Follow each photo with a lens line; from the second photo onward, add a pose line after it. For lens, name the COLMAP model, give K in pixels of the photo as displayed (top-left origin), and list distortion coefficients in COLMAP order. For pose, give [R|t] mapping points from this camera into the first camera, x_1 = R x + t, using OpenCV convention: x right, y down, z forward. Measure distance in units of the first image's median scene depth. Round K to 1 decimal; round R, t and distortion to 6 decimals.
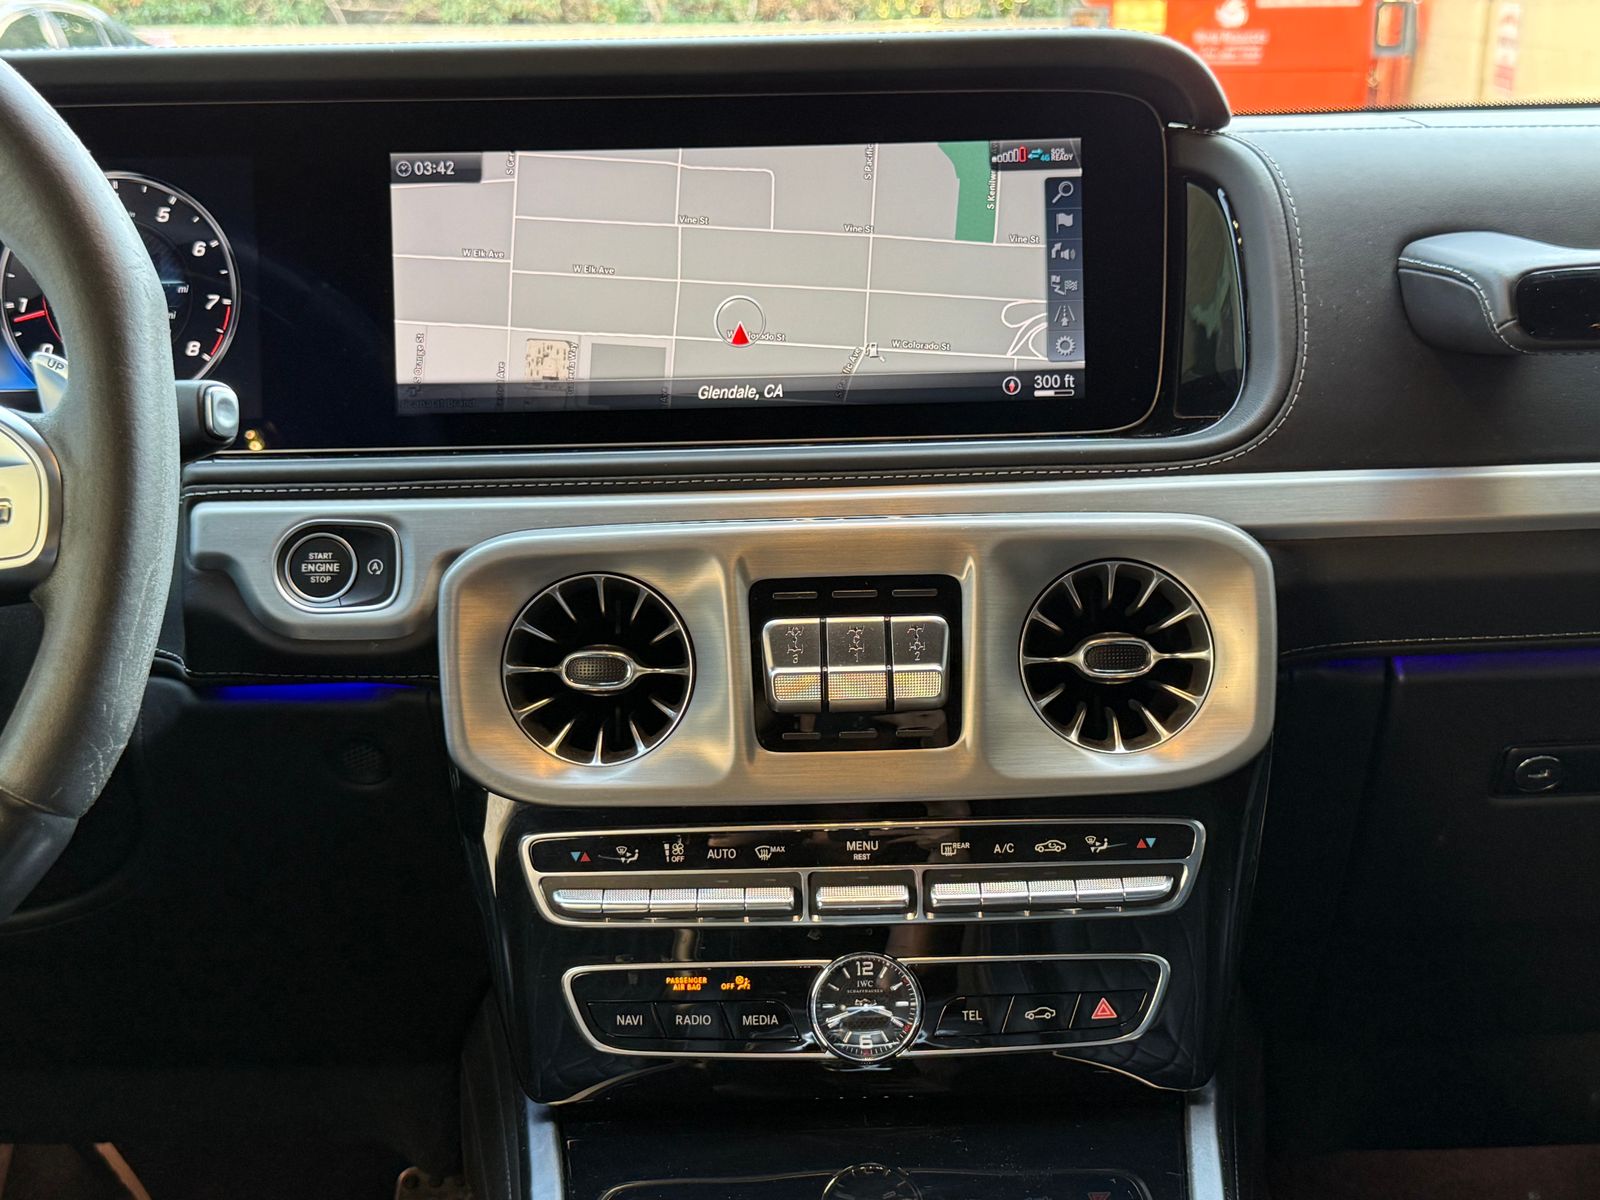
lens RADIAL K [[2089.7, 0, 807.8], [0, 2089.7, 616.2], [0, 0, 1]] dist [0.100231, 0.000000]
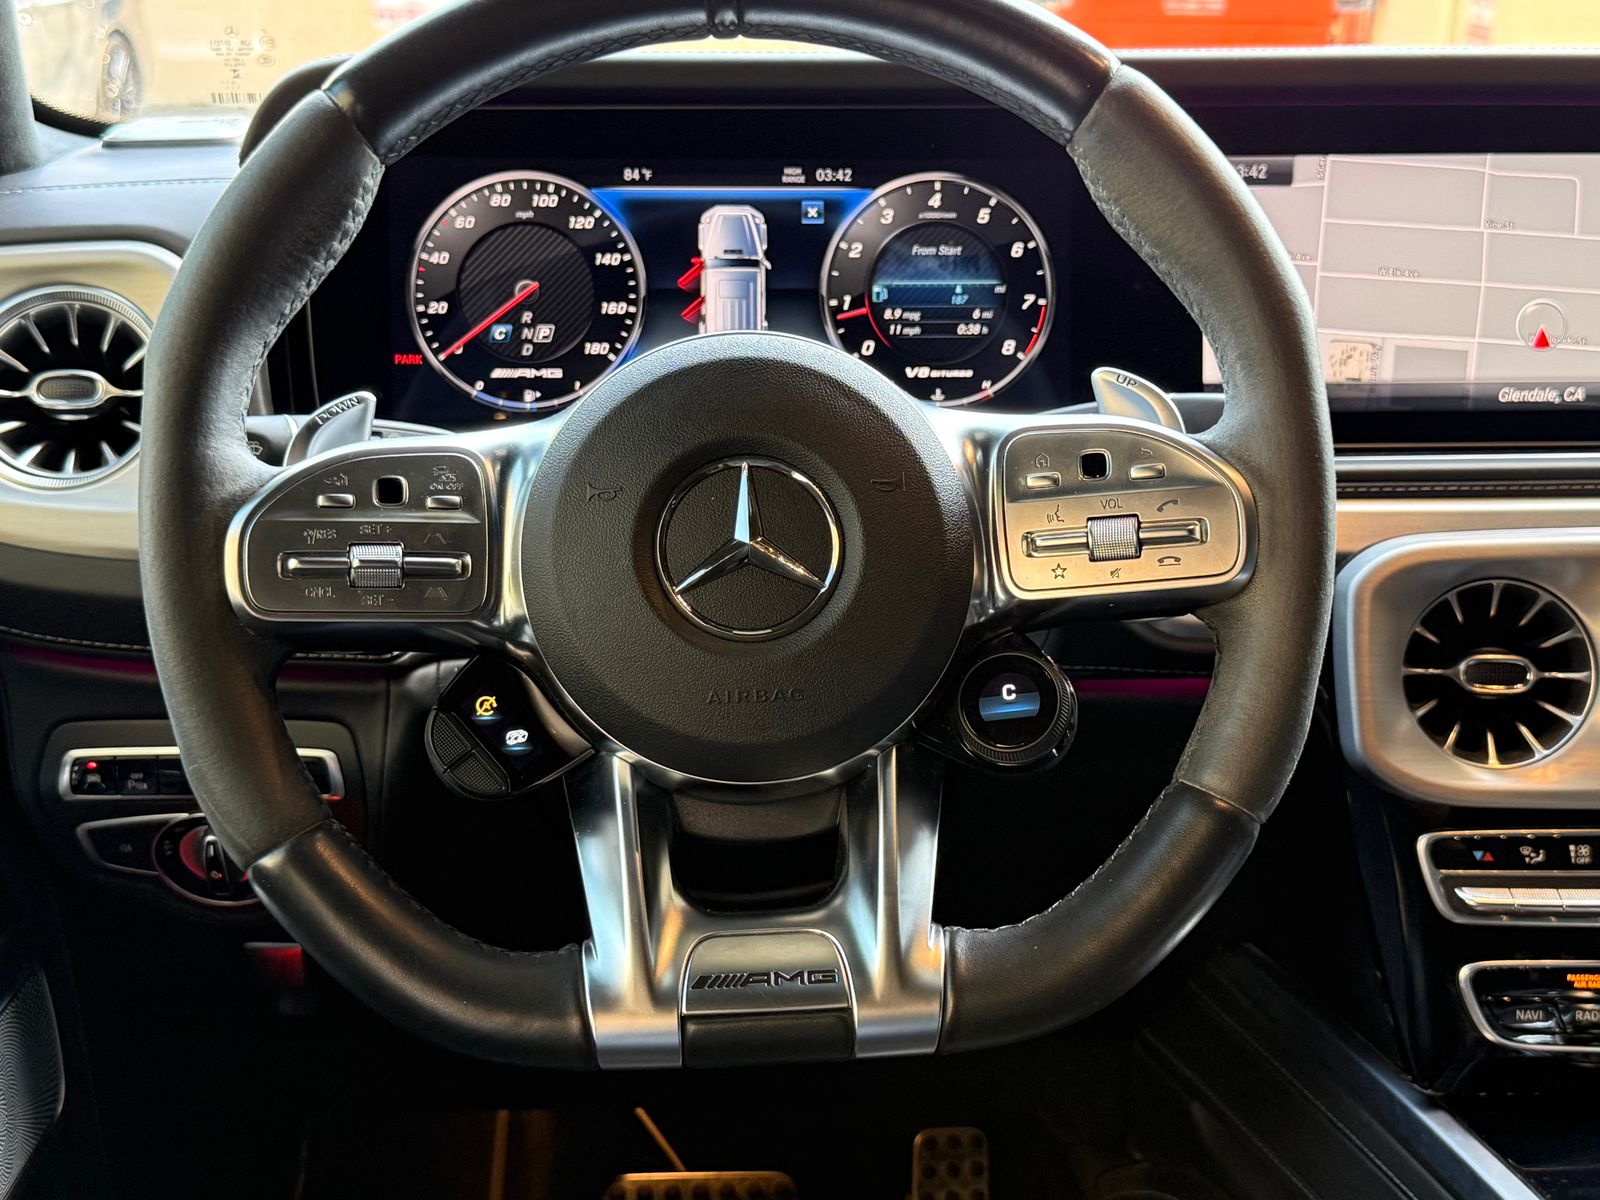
lens RADIAL K [[2132.7, 0, 806.3], [0, 2132.7, 608.1], [0, 0, 1]] dist [0.108346, 0.000000]
pose [[0.998041, 0.009923, 0.061777, -0.492635], [-0.012456, 0.999092, 0.040741, -0.045127], [-0.061316, -0.041430, 0.997258, -0.037543]]
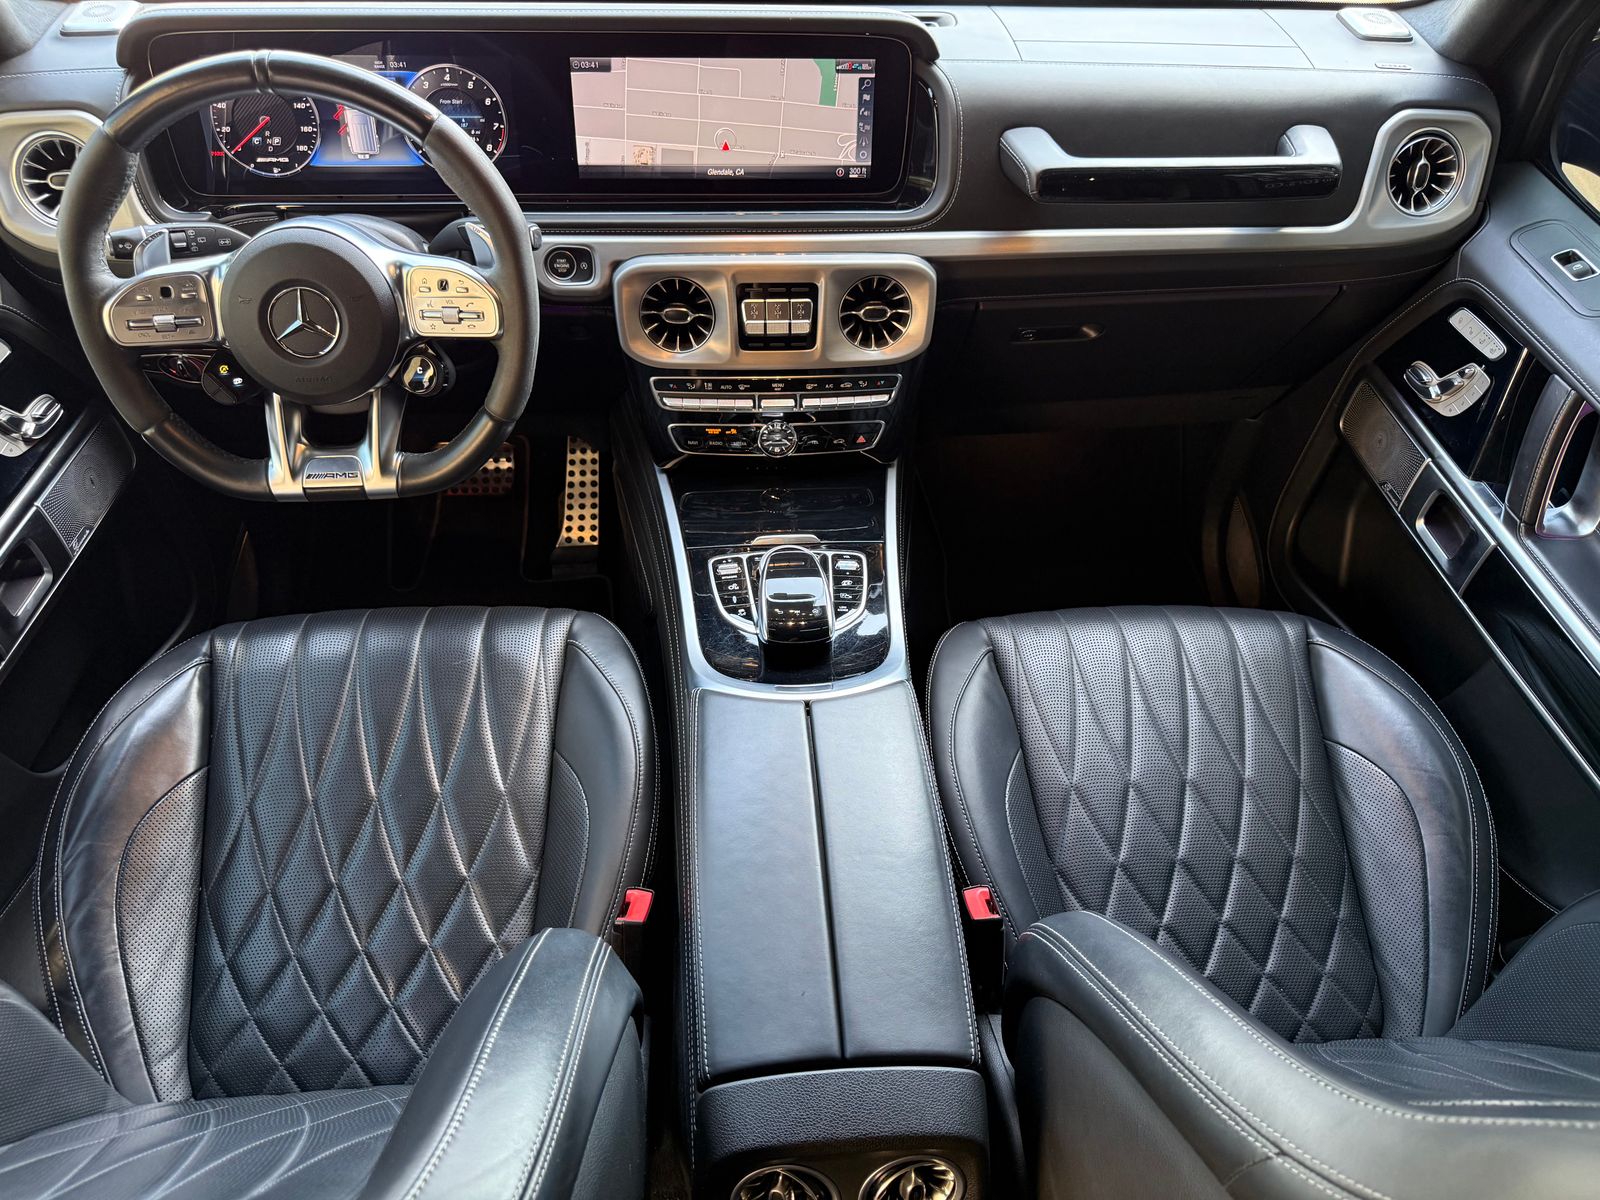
lens RADIAL K [[1126.9, 0, 791.8], [0, 1126.9, 613.8], [0, 0, 1]] dist [0.027838, -0.040994]
pose [[0.995915, -0.016489, 0.088776, -0.086674], [-0.034307, 0.840351, 0.540956, -0.414273], [-0.083522, -0.541792, 0.836352, -0.373788]]
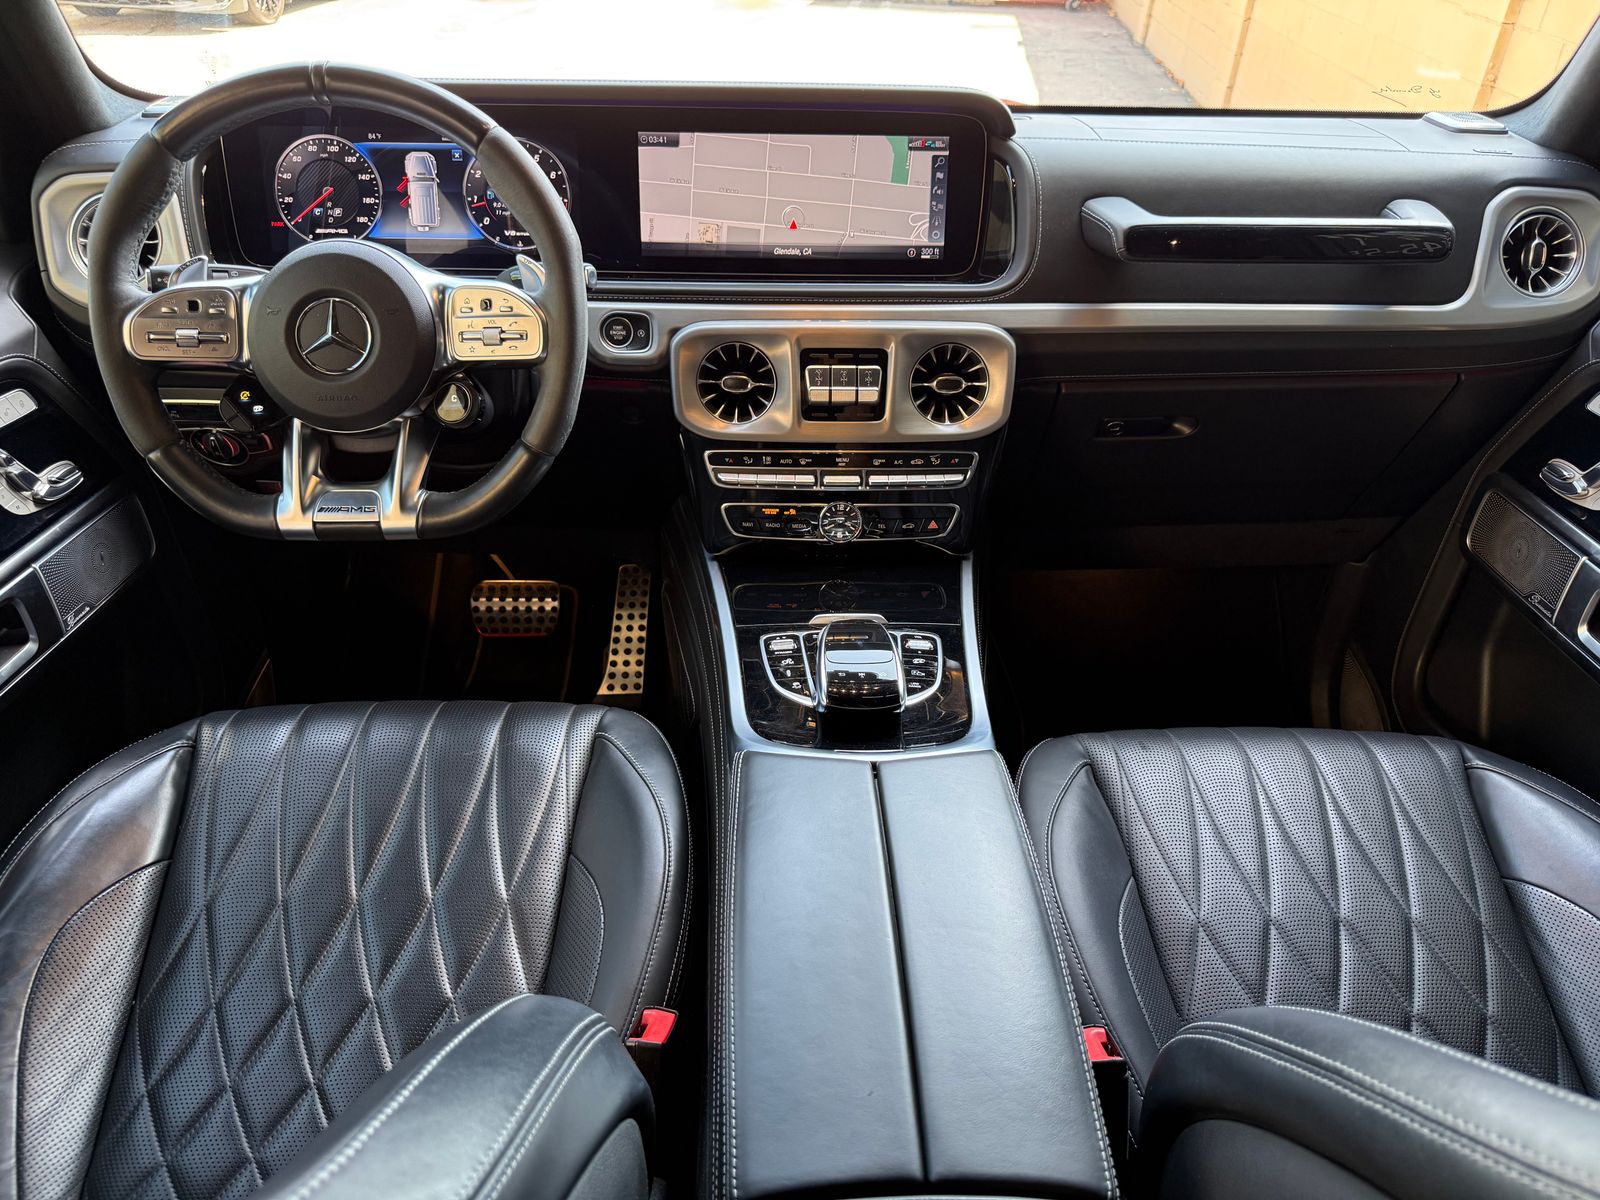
lens RADIAL K [[1126.9, 0, 790.6], [0, 1126.9, 616.5], [0, 0, 1]] dist [0.027838, -0.040994]
pose [[0.998989, 0.021031, 0.039738, -0.081289], [-0.032795, 0.945469, 0.324057, -0.140394], [-0.030756, -0.325032, 0.945203, -0.315658]]
